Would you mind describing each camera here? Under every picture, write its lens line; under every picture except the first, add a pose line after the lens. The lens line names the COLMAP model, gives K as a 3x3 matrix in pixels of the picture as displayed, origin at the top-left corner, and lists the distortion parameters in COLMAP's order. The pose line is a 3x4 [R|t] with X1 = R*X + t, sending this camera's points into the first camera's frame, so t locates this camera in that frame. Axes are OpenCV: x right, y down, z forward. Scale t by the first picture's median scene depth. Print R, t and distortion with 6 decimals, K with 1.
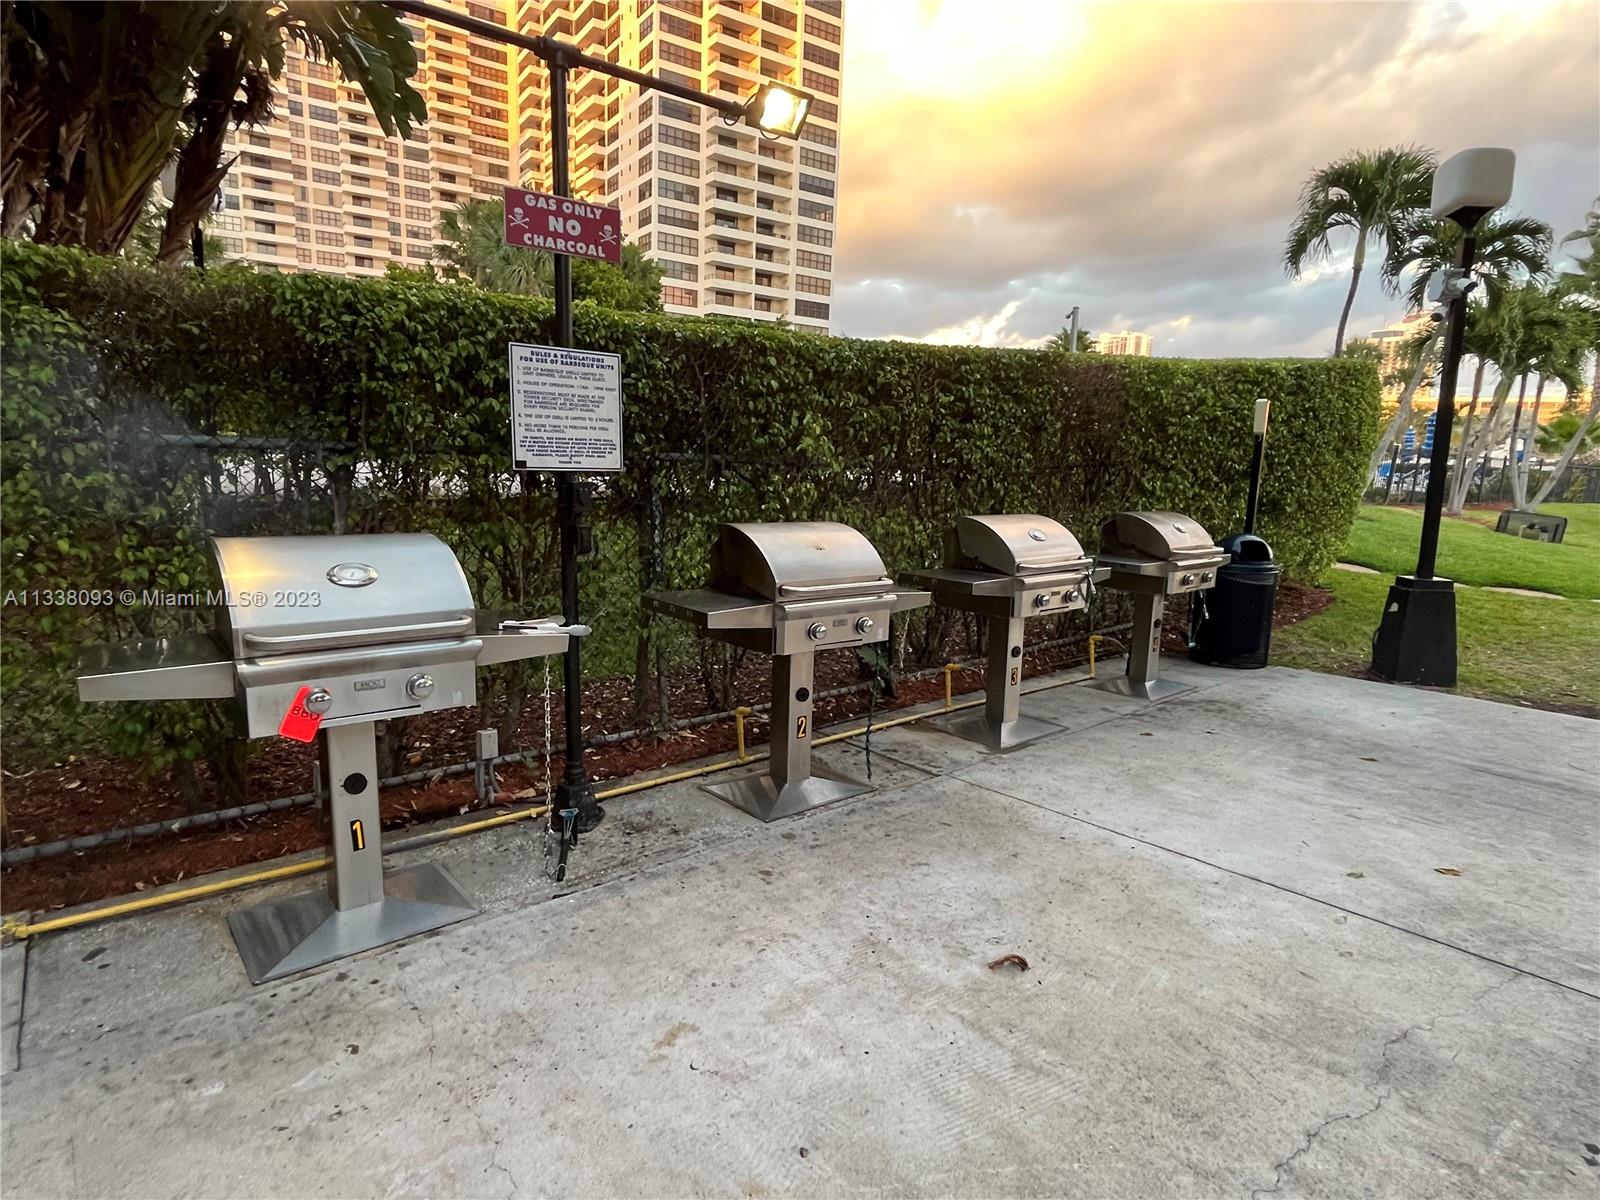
lens RADIAL K [[842.4, 0, 796.3], [0, 842.4, 608.1], [0, 0, 1]] dist [0.013654, -0.016410]
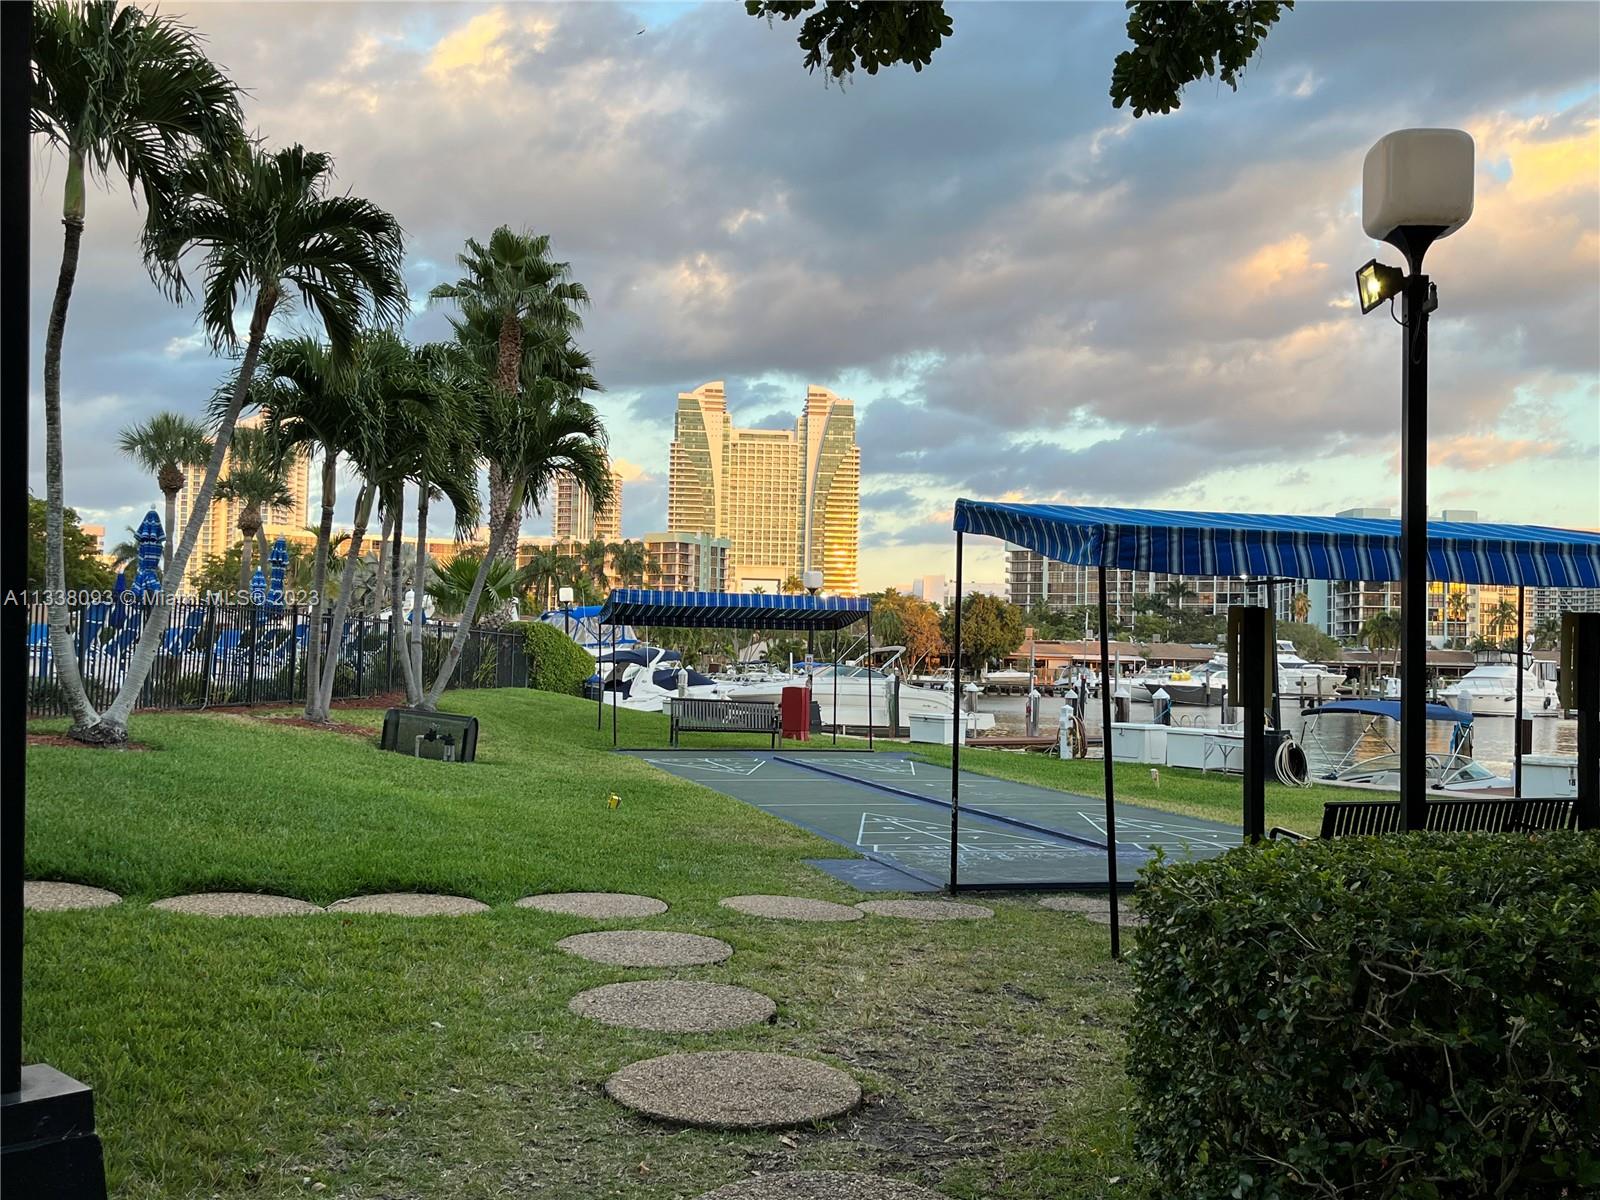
lens RADIAL K [[1617.9, 0, 800.0], [0, 1617.9, 600.0], [0, 0, 1]] dist [-0.060442, 0.205569]
pose [[0.596477, 0.009197, 0.802578, 0.111504], [0.141866, 0.982983, -0.116700, -0.018879], [-0.789993, 0.183467, 0.585021, 0.113501]]
